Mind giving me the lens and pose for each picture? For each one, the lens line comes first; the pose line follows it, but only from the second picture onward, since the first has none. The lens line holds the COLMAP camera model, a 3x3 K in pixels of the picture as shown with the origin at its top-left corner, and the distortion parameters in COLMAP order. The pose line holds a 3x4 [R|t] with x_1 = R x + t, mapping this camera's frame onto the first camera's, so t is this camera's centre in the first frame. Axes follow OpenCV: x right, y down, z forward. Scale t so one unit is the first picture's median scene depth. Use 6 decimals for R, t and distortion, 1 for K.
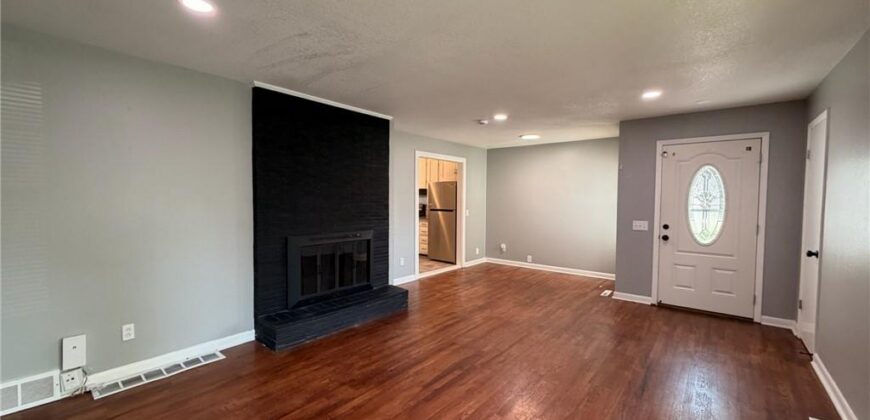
lens RADIAL K [[347.9, 0, 430.9], [0, 347.9, 210.4], [0, 0, 1]] dist [0.000615, 0.000130]
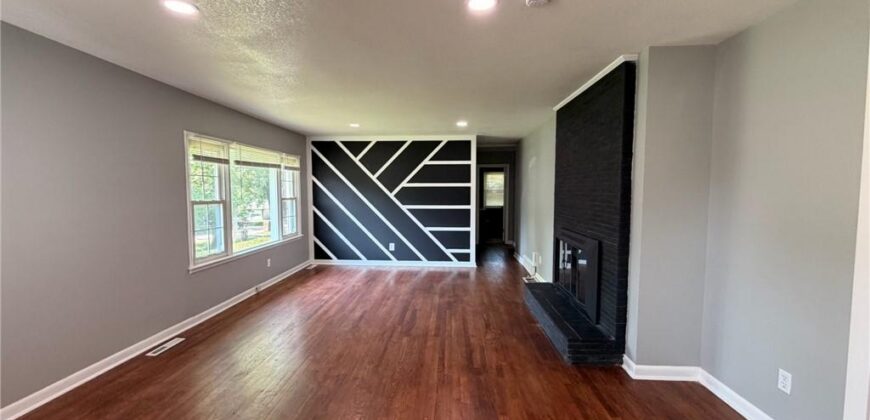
lens RADIAL K [[347.9, 0, 430.9], [0, 347.9, 210.4], [0, 0, 1]] dist [0.000615, 0.000130]
pose [[-0.800235, 0.028822, -0.598993, 0.708973], [-0.028064, 0.995950, 0.085415, -0.075674], [0.599029, 0.085163, -0.796185, 1.845793]]
